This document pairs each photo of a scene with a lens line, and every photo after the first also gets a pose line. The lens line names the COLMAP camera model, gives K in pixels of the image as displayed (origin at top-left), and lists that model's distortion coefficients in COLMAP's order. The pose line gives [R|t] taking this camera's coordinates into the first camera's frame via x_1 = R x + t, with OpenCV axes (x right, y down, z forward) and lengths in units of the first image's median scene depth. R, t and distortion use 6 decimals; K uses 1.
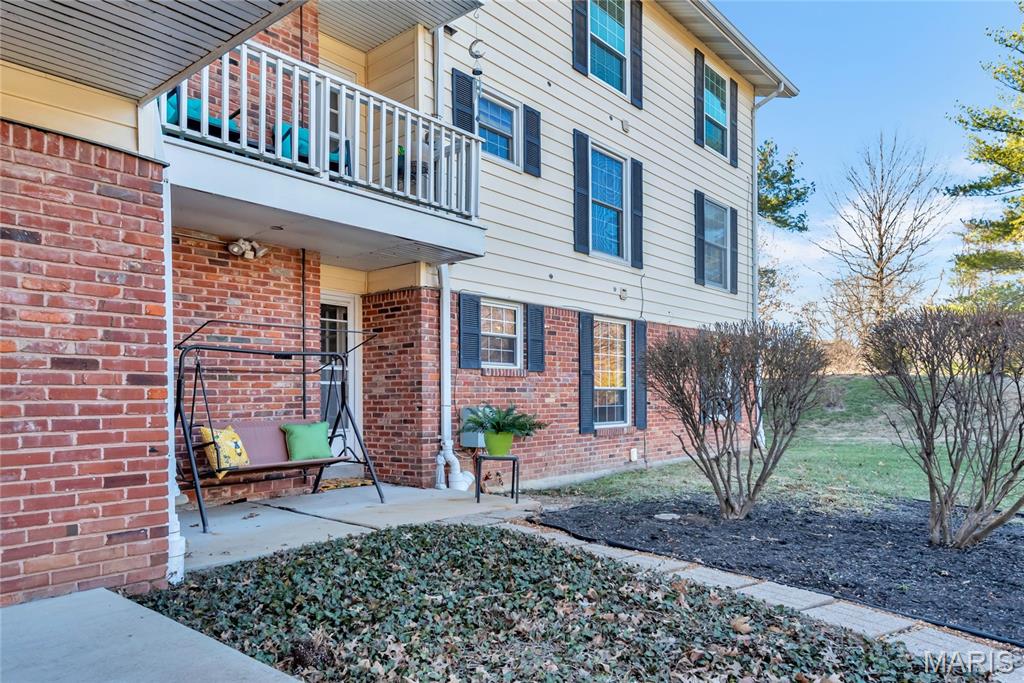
lens RADIAL K [[689.4, 0, 514.6], [0, 689.4, 391.8], [0, 0, 1]] dist [0.036904, -0.001480]
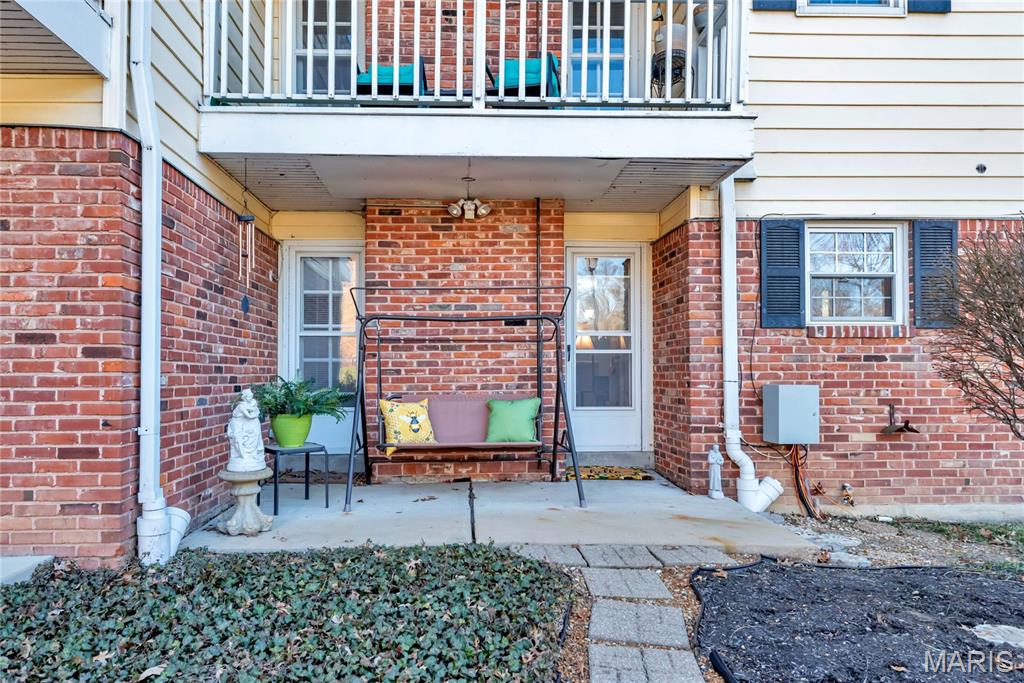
lens RADIAL K [[687.0, 0, 487.0], [0, 687.0, 353.3], [0, 0, 1]] dist [0.058799, -0.046503]
pose [[0.673788, -0.012582, -0.738818, 0.322374], [0.004124, 0.999903, -0.013268, -0.000287], [0.738913, 0.005893, 0.673775, 0.417819]]
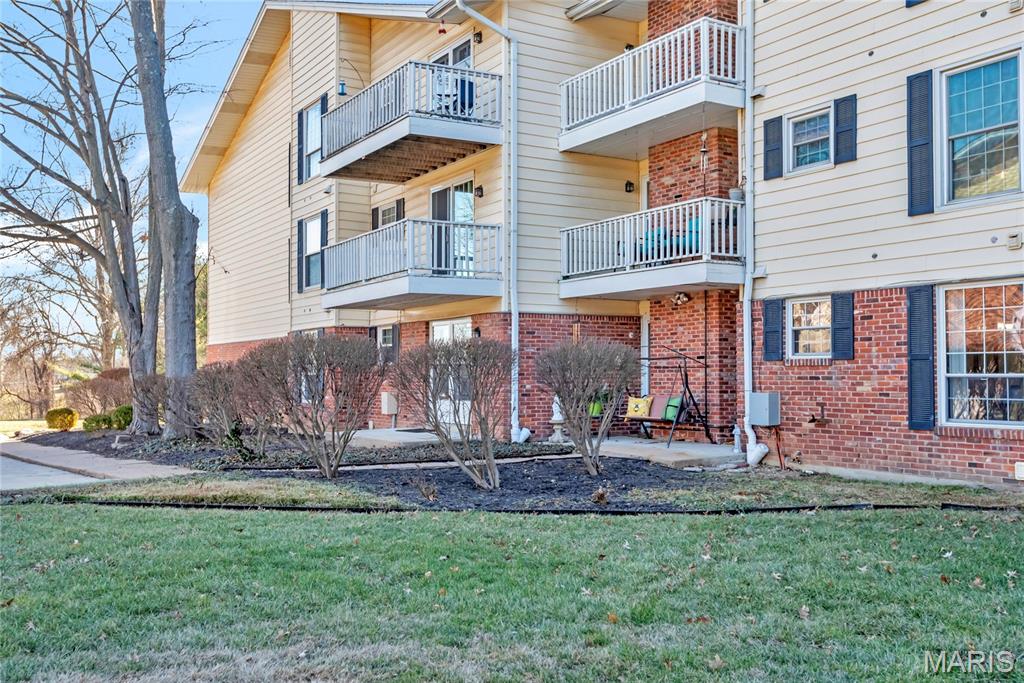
lens RADIAL K [[1010.6, 0, 512.0], [0, 1010.6, 341.5], [0, 0, 1]] dist [-0.002127, -0.006134]
pose [[-0.328161, -0.020906, -0.944391, 2.297438], [0.014853, 0.999517, -0.027288, -0.033380], [0.944505, -0.022982, -0.327692, 1.504247]]
